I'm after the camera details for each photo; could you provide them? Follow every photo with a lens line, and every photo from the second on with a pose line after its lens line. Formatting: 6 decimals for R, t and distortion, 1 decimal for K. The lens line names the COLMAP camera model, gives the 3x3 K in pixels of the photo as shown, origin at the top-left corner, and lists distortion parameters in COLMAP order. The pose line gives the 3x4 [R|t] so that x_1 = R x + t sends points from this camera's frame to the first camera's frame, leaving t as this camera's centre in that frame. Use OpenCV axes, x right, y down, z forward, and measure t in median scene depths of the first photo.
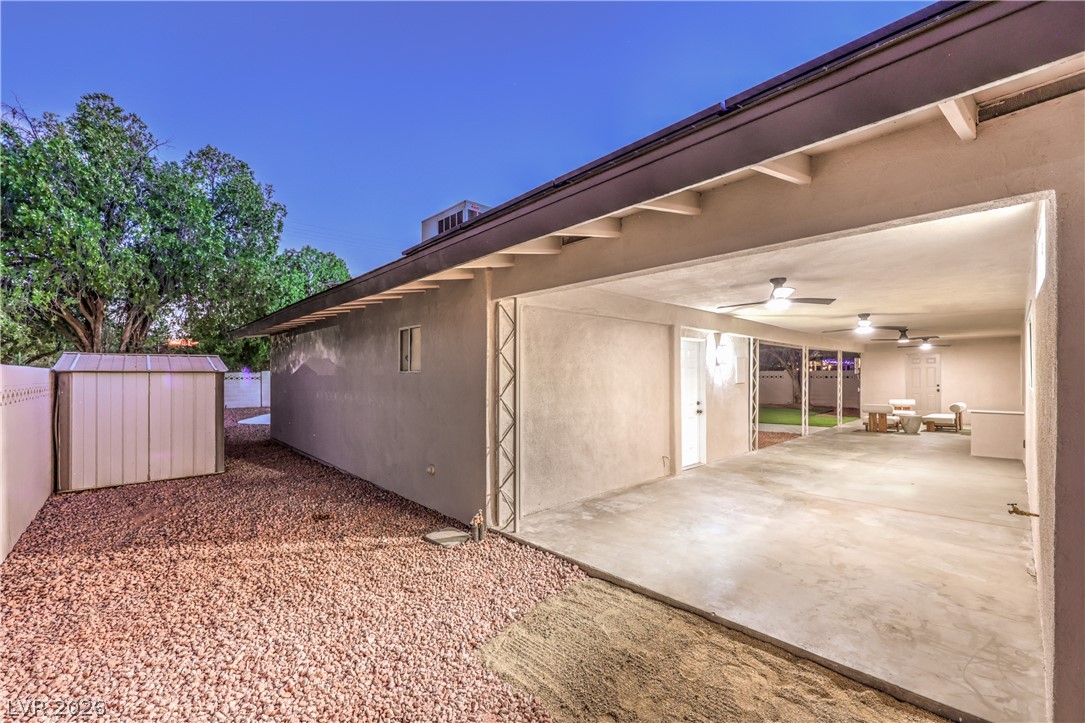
lens RADIAL K [[444.1, 0, 542.0], [0, 444.1, 370.1], [0, 0, 1]] dist [0.002833, 0.000413]
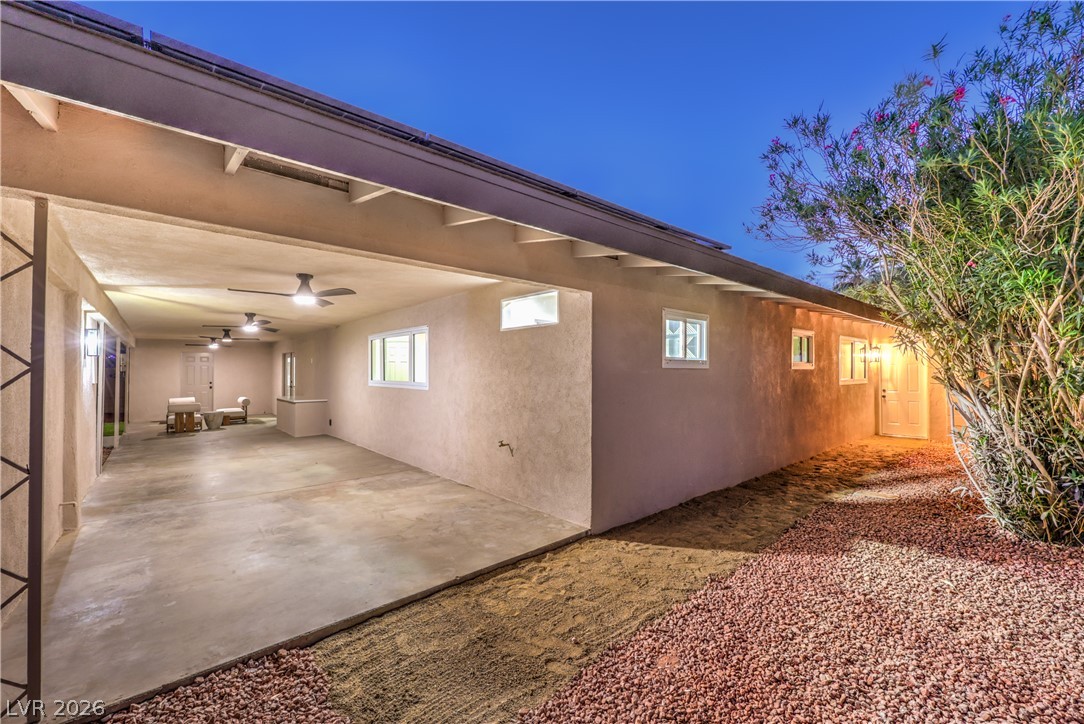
lens RADIAL K [[443.7, 0, 550.4], [0, 443.7, 365.3], [0, 0, 1]] dist [0.002833, 0.000413]
pose [[0.029950, 0.017022, 0.999406, -0.535192], [-0.009733, 0.999813, -0.016737, 0.008490], [-0.999504, -0.009226, 0.030110, 0.504993]]
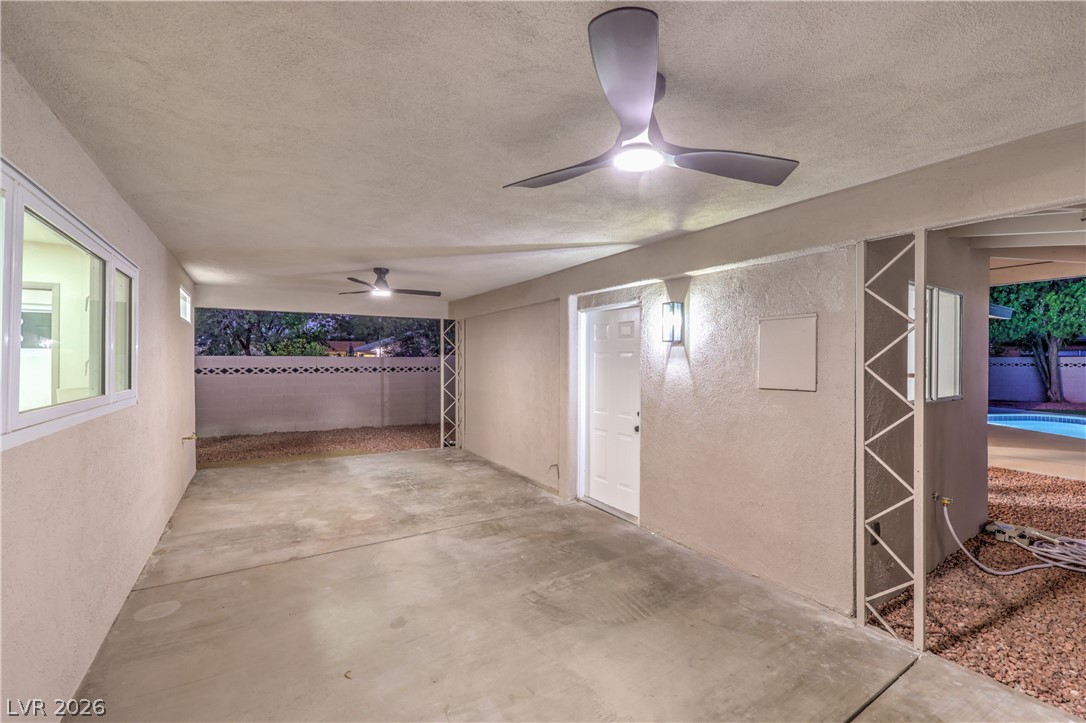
lens RADIAL K [[444.5, 0, 541.6], [0, 444.5, 362.4], [0, 0, 1]] dist [0.002833, 0.000413]
pose [[-0.181703, 0.009698, -0.983306, 1.748862], [0.008971, 0.999926, 0.008204, 0.006914], [0.983313, -0.007330, -0.181776, 1.848331]]
